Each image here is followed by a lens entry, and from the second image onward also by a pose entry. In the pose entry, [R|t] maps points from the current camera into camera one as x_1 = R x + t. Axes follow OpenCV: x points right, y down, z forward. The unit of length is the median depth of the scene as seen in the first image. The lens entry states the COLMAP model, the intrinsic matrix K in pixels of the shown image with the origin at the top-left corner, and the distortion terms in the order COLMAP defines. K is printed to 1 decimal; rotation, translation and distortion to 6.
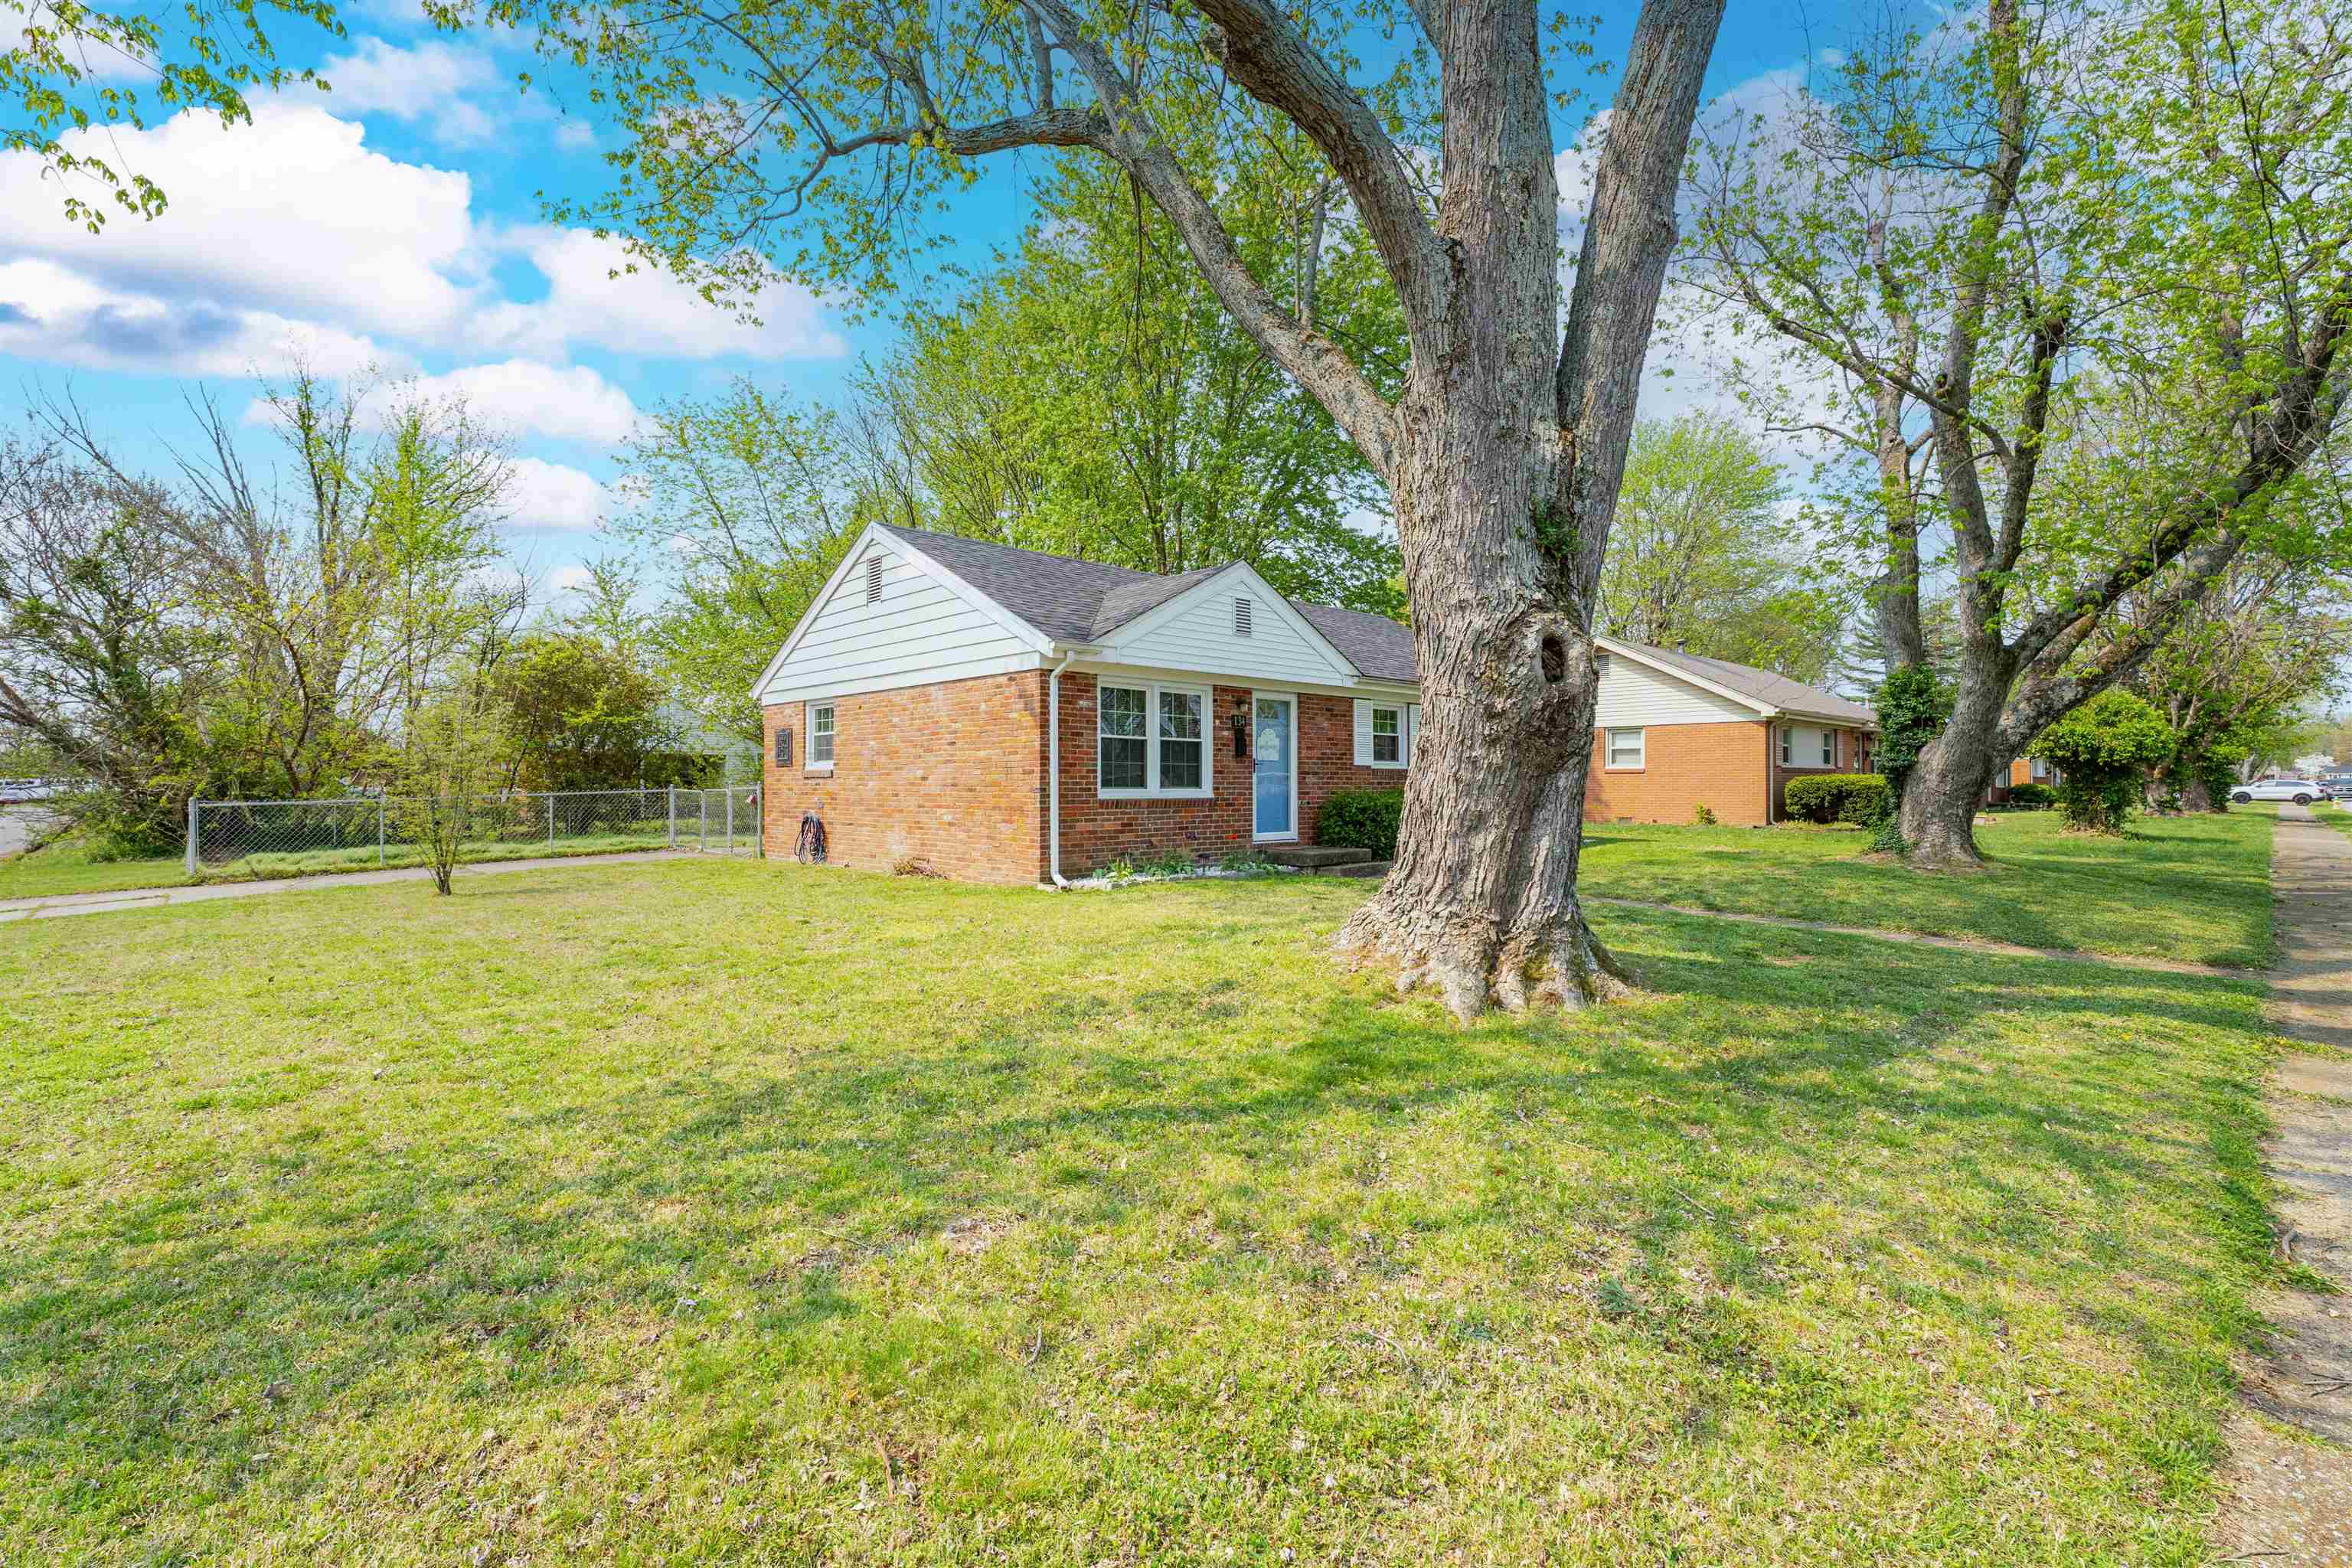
lens RADIAL K [[1066.1, 0, 1165.2], [0, 1066.1, 783.3], [0, 0, 1]] dist [-0.003810, -0.001110]
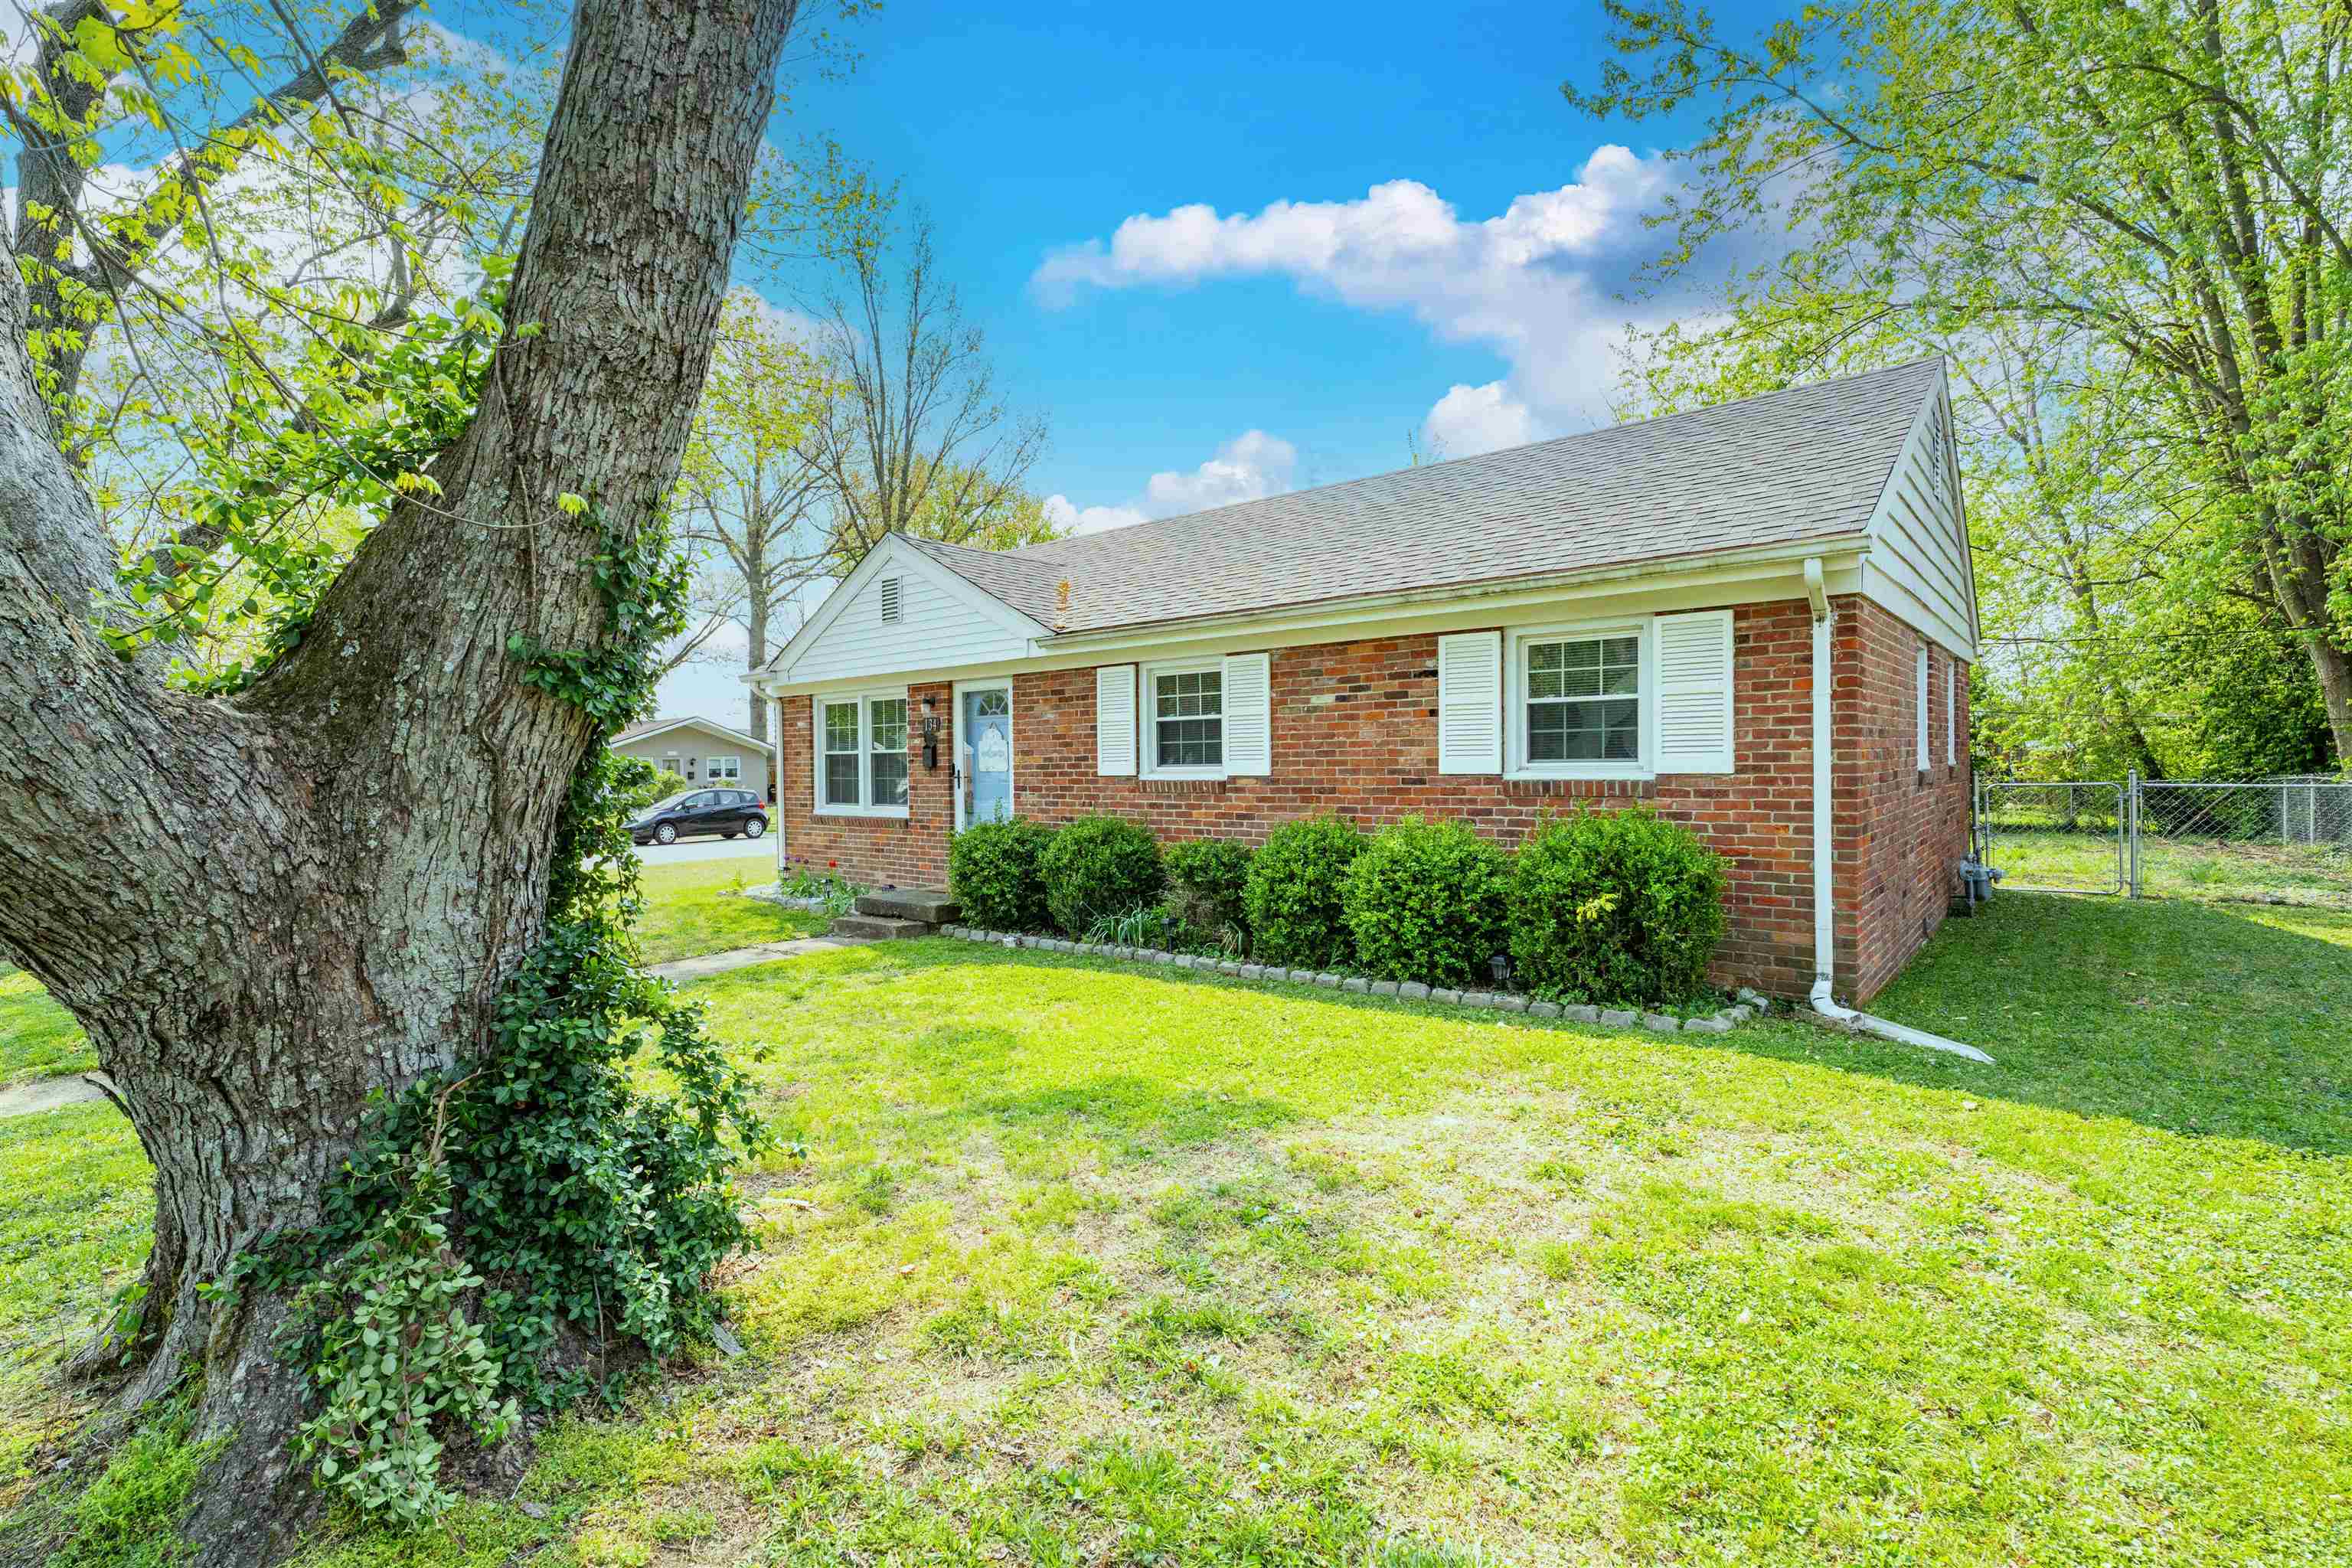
lens RADIAL K [[1066.1, 0, 1183.7], [0, 1066.1, 787.3], [0, 0, 1]] dist [-0.003810, -0.001110]
pose [[0.121893, 0.010117, -0.992492, 0.944647], [0.006818, 0.999916, 0.011030, -0.019431], [0.992520, -0.008112, 0.121814, 1.151140]]
